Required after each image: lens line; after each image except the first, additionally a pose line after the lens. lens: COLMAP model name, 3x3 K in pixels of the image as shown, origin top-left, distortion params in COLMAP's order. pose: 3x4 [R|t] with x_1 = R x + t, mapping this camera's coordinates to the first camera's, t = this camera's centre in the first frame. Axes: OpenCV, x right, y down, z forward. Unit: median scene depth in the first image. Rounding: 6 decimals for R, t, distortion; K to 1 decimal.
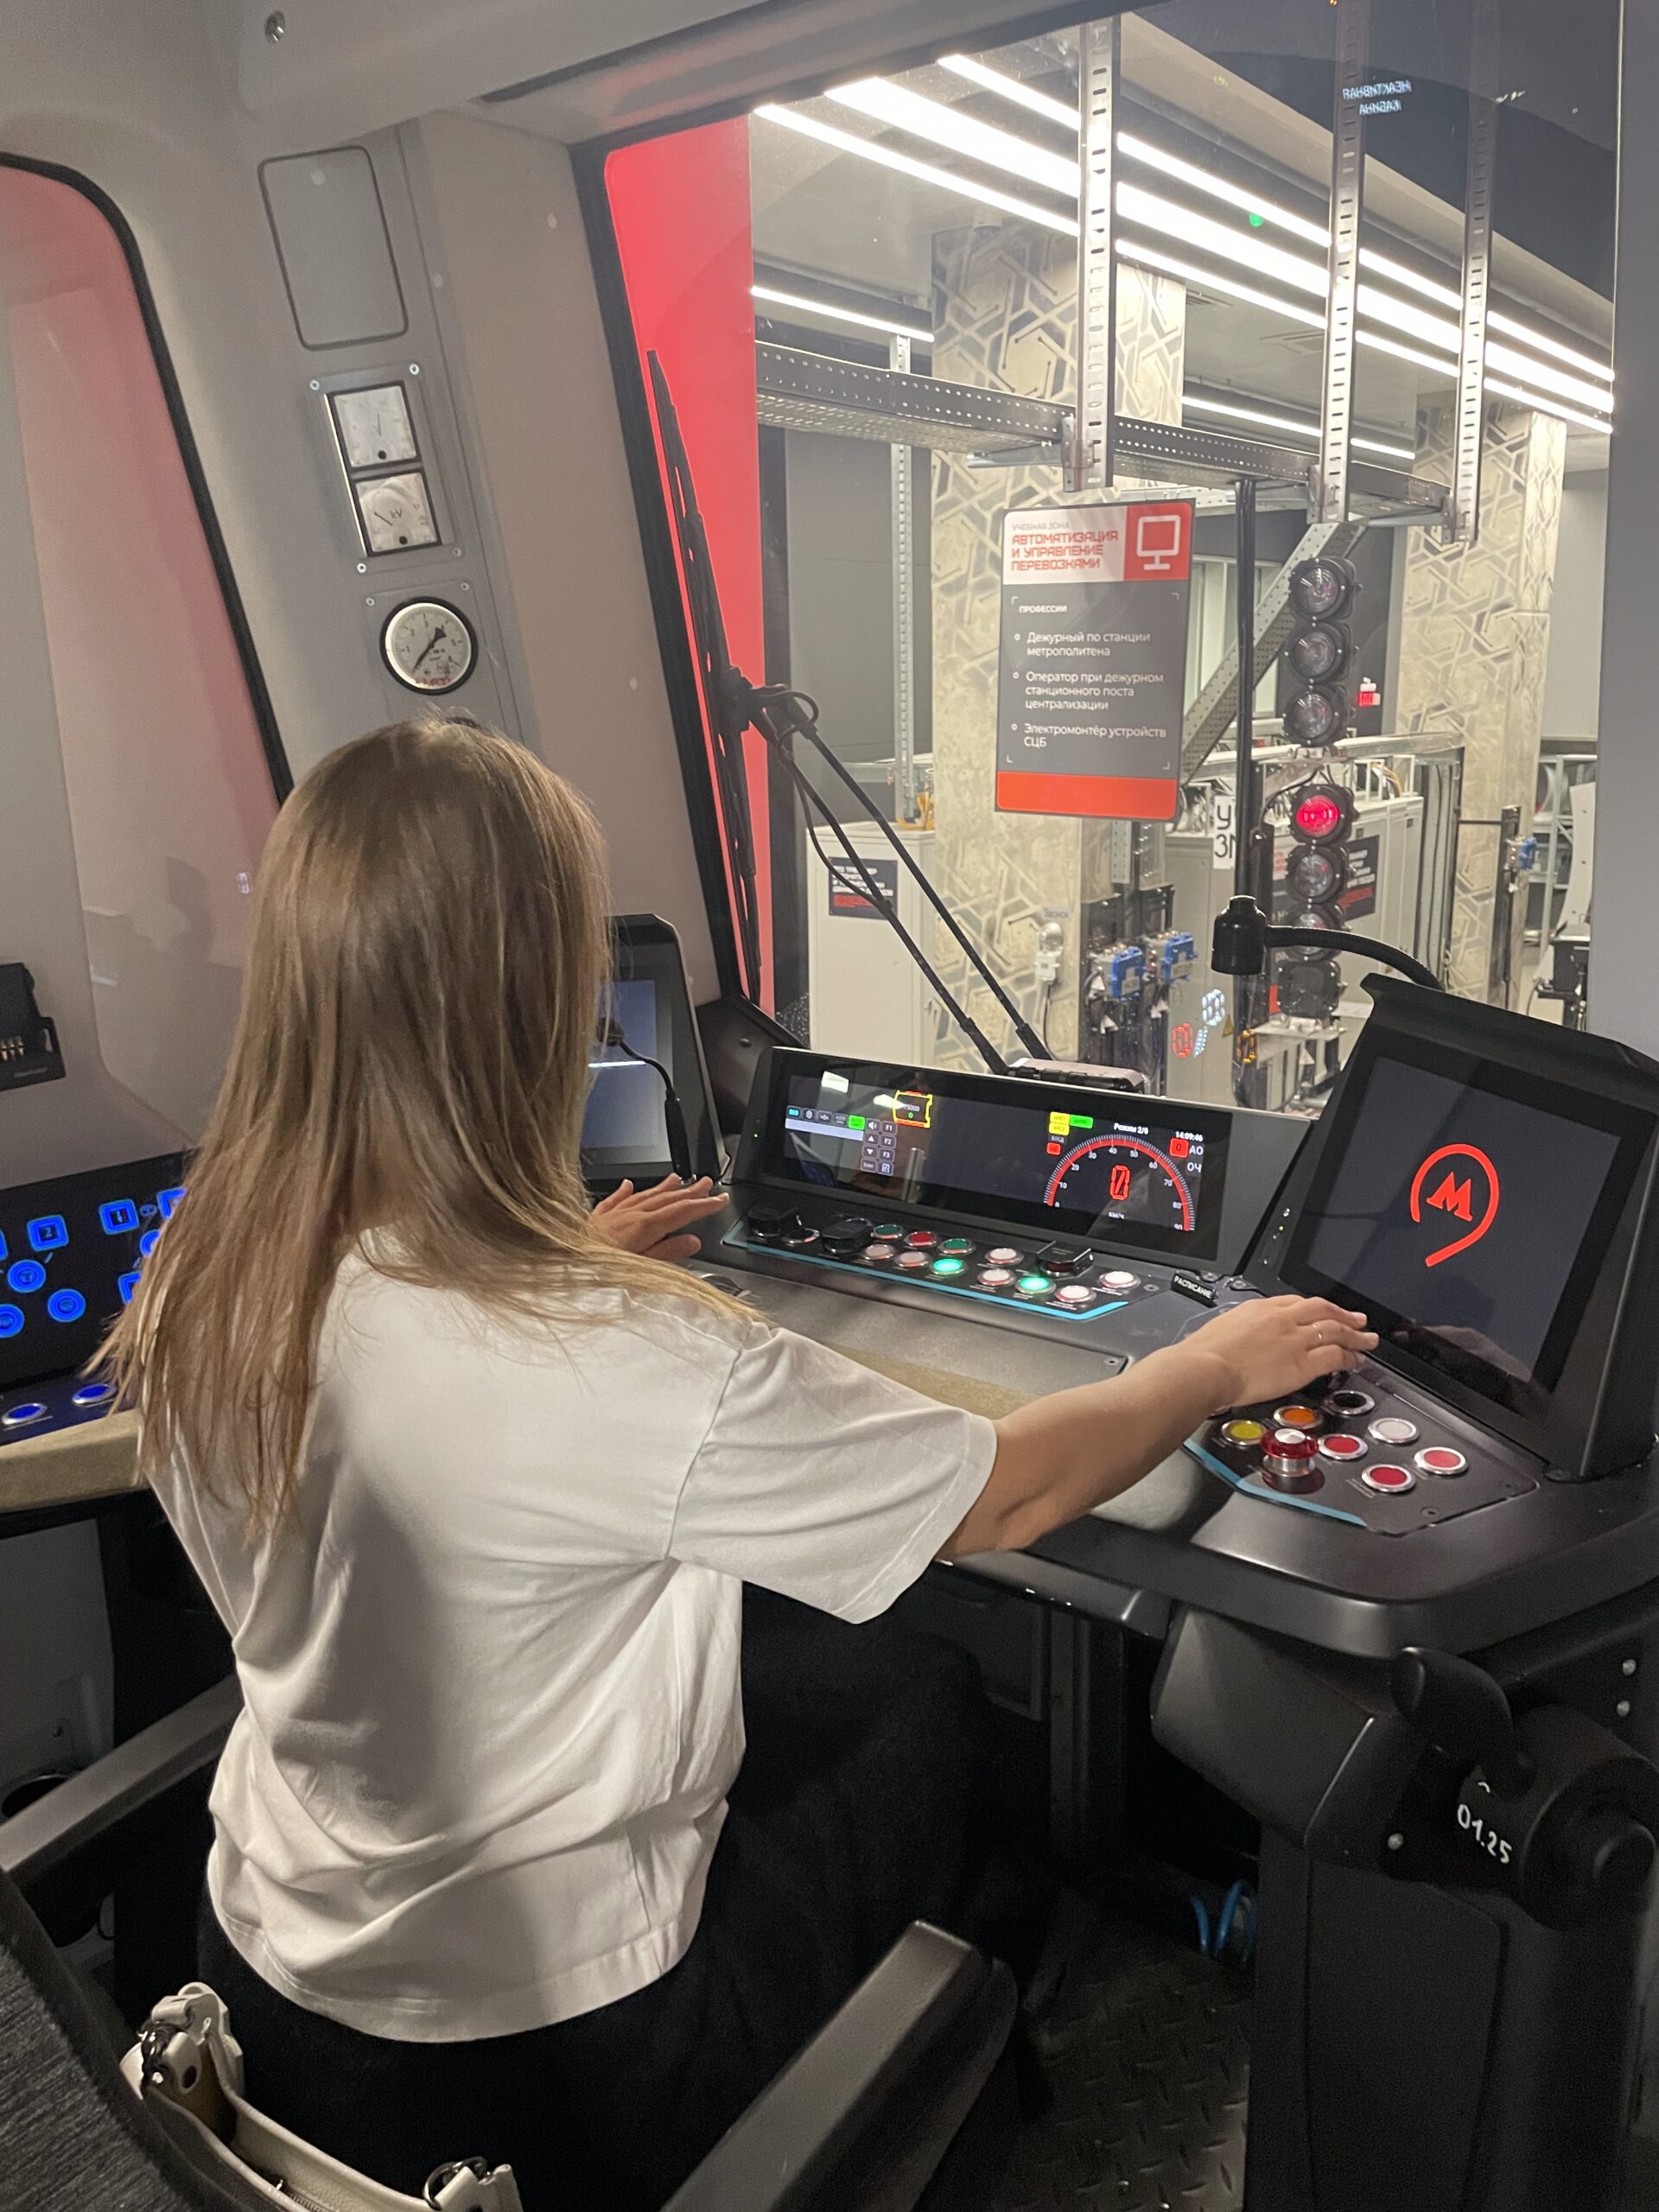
lens RADIAL K [[1688.2, 0, 829.5], [0, 1688.2, 1106.0], [0, 0, 1]] dist [0.098489, -0.164121]
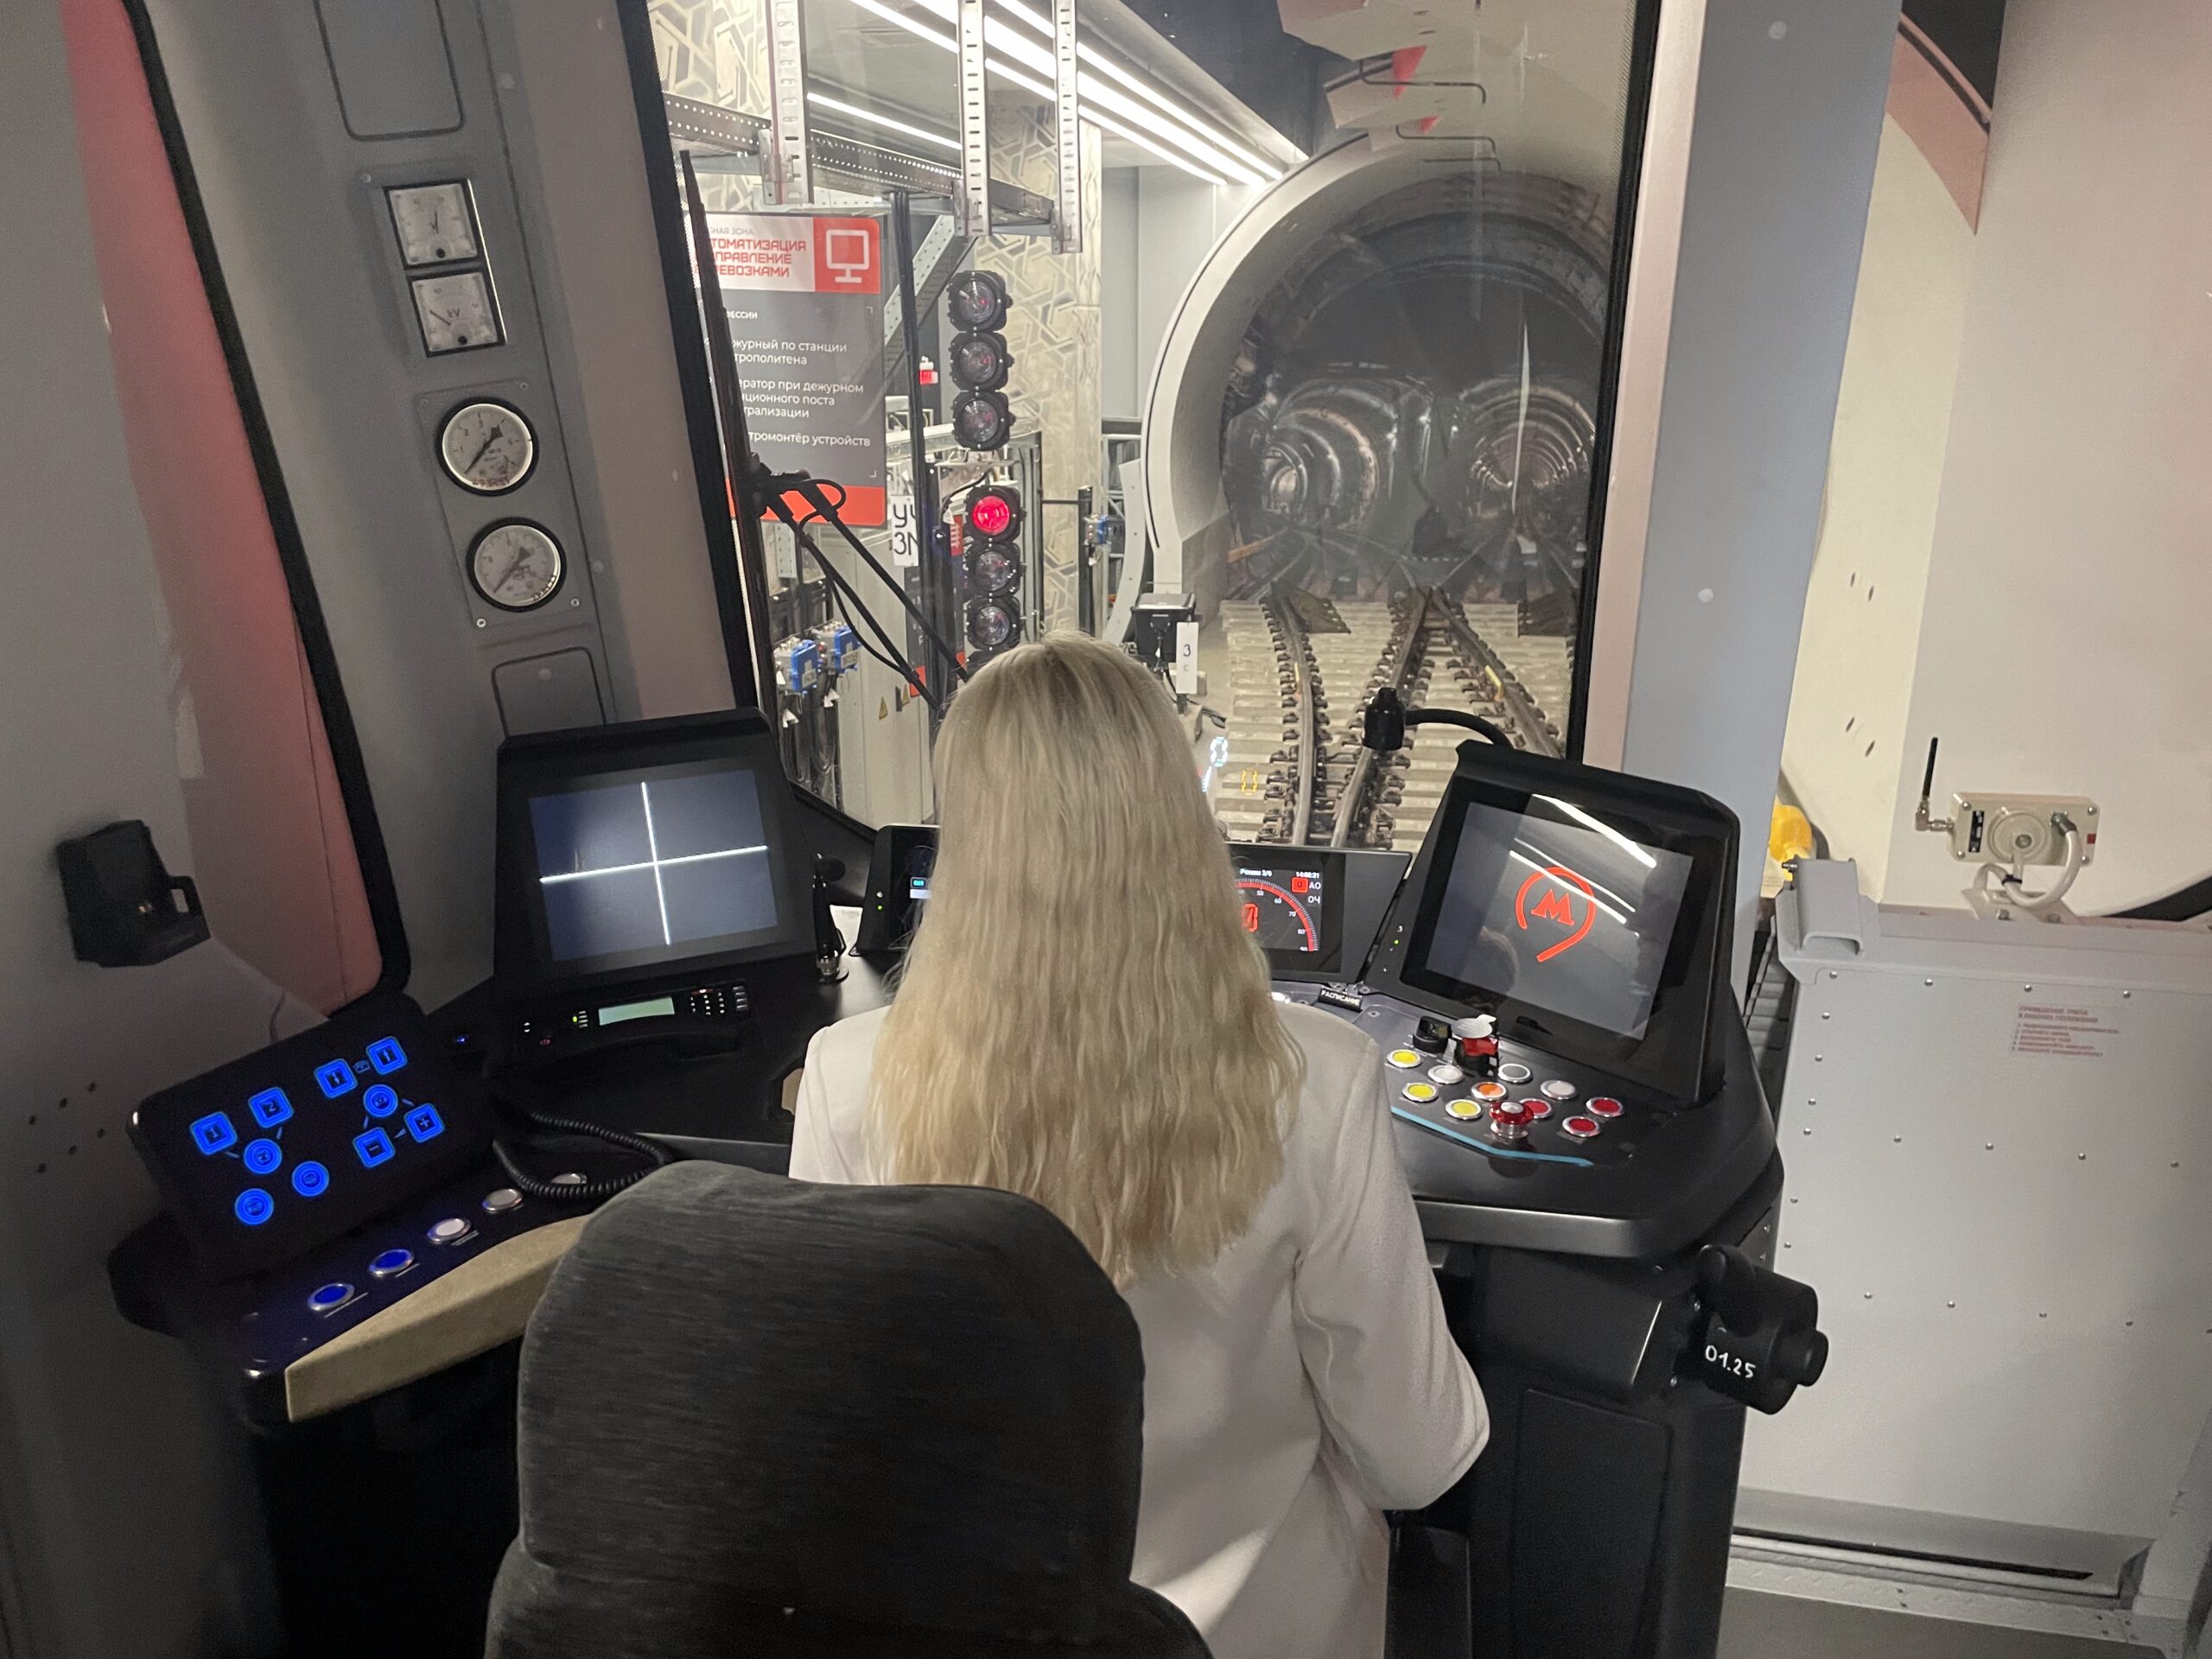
lens RADIAL K [[1688.2, 0, 1113.0], [0, 1688.2, 865.5], [0, 0, 1]] dist [0.098489, -0.164121]
pose [[0.906832, -0.107731, 0.407493, -0.116488], [0.084946, 0.993659, 0.073660, -0.025640], [-0.412844, -0.032182, 0.910233, -0.015232]]
